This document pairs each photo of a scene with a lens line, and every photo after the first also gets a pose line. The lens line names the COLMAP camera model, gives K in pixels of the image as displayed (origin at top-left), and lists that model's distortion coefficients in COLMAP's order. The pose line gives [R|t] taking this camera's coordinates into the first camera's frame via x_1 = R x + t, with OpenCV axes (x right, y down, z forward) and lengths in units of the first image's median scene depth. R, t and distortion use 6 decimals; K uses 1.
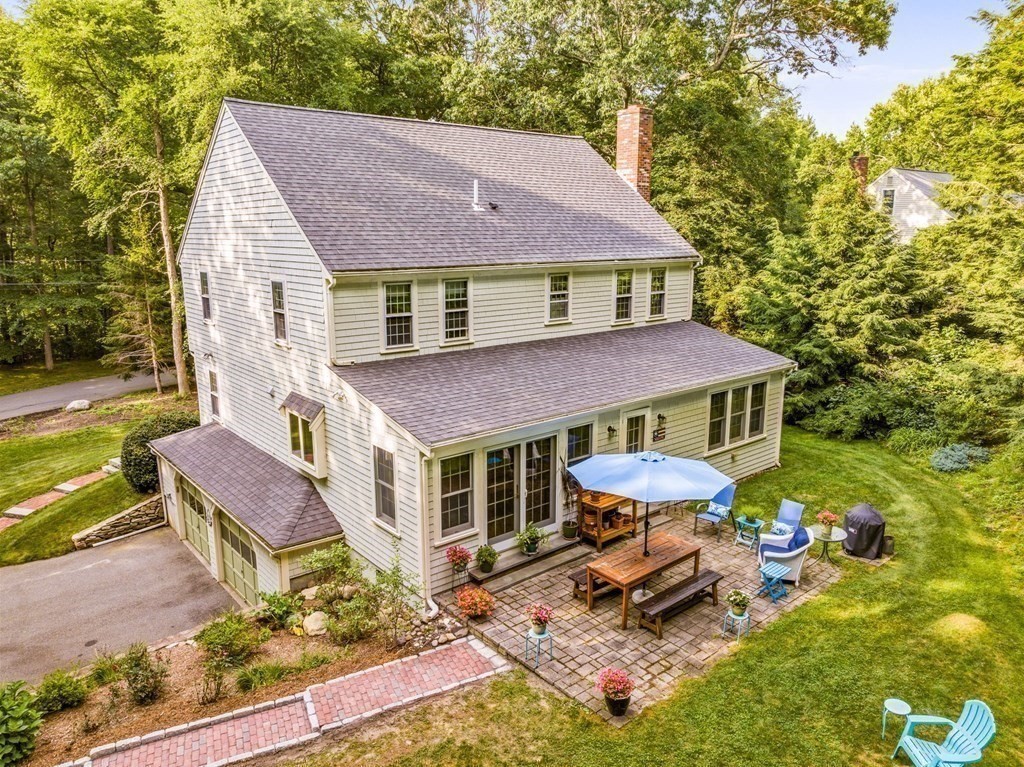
lens RADIAL K [[720.3, 0, 509.9], [0, 720.3, 385.8], [0, 0, 1]] dist [-0.031982, -0.010436]
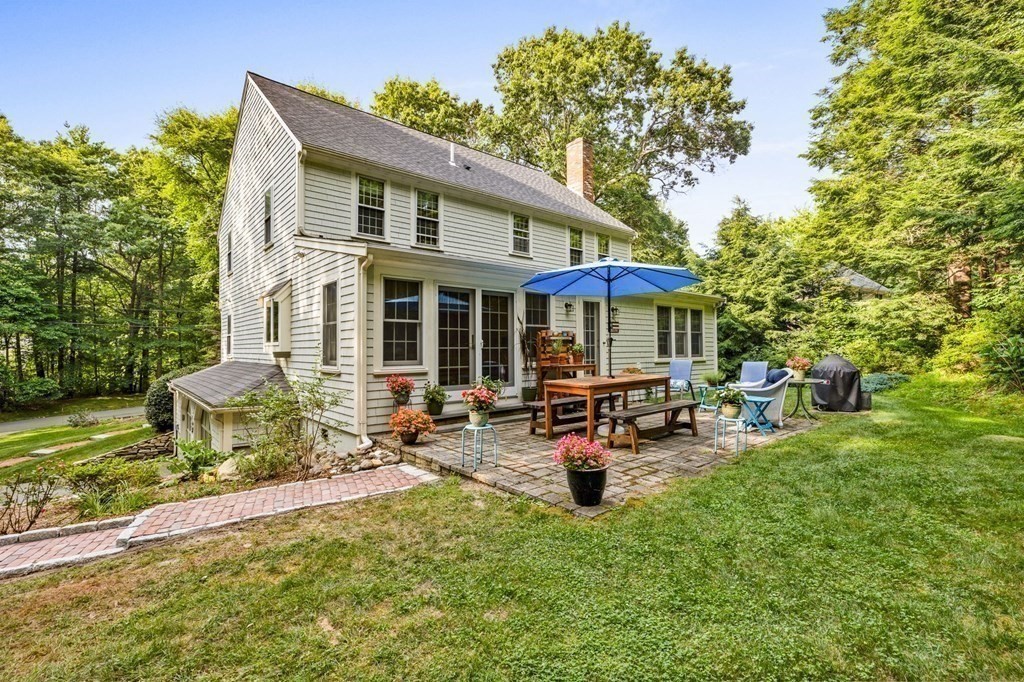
lens RADIAL K [[464.1, 0, 509.9], [0, 464.1, 338.6], [0, 0, 1]] dist [-0.010192, 0.003249]
pose [[0.999920, -0.002792, 0.012338, 0.048484], [0.005577, 0.972730, -0.231874, 0.264959], [-0.011354, 0.231924, 0.972668, 0.360879]]
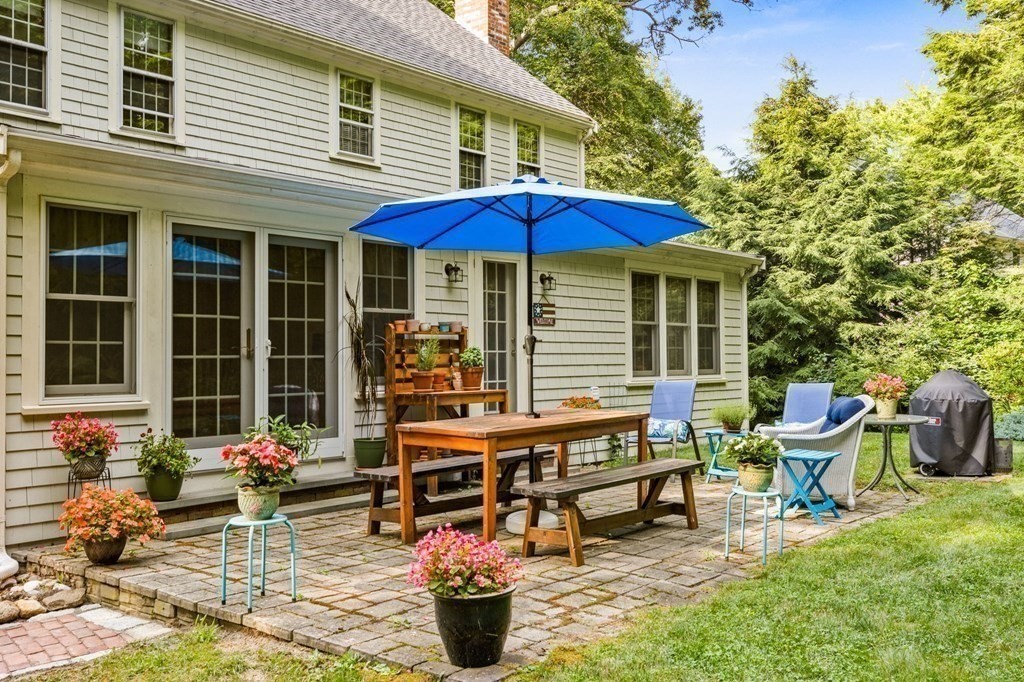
lens RADIAL K [[990.7, 0, 508.7], [0, 990.7, 337.1], [0, 0, 1]] dist [0.020802, 0.000000]
pose [[0.982977, 0.000692, 0.183726, 0.052494], [0.041764, 0.972972, -0.227114, 0.269520], [-0.178917, 0.230921, 0.956381, 0.339033]]
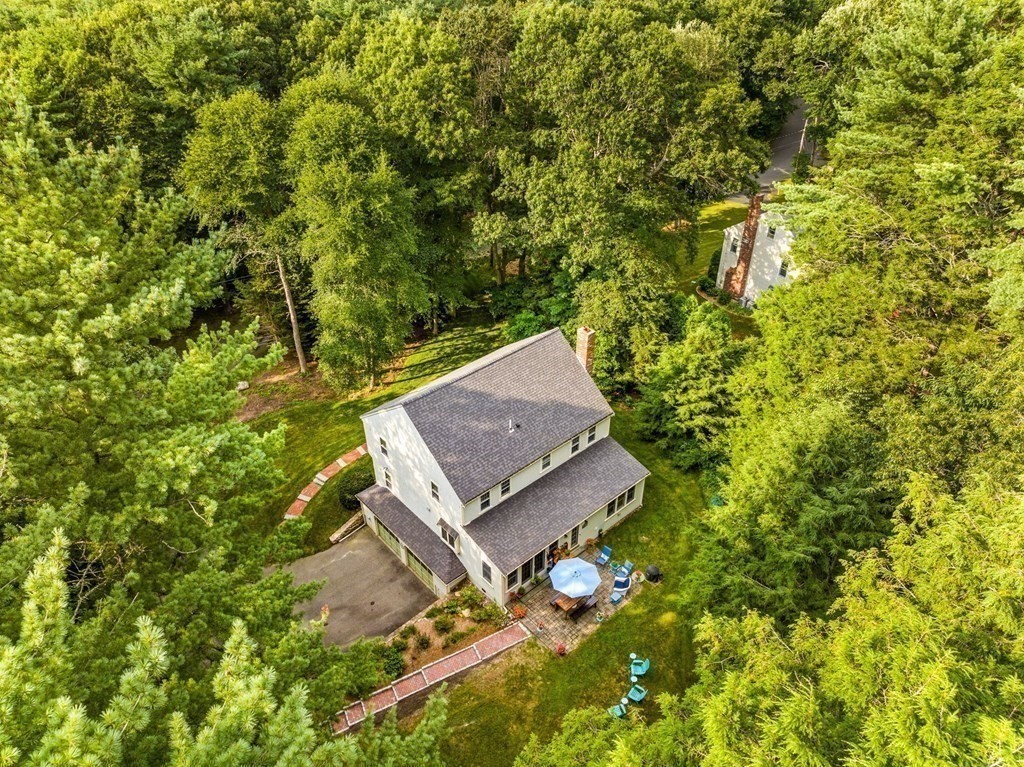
lens RADIAL K [[720.3, 0, 512.4], [0, 720.3, 386.7], [0, 0, 1]] dist [-0.031982, -0.010436]
pose [[0.999348, -0.023882, 0.027080, -0.114982], [0.010711, 0.912336, 0.409302, -1.541005], [-0.034481, -0.408745, 0.911997, -1.205186]]
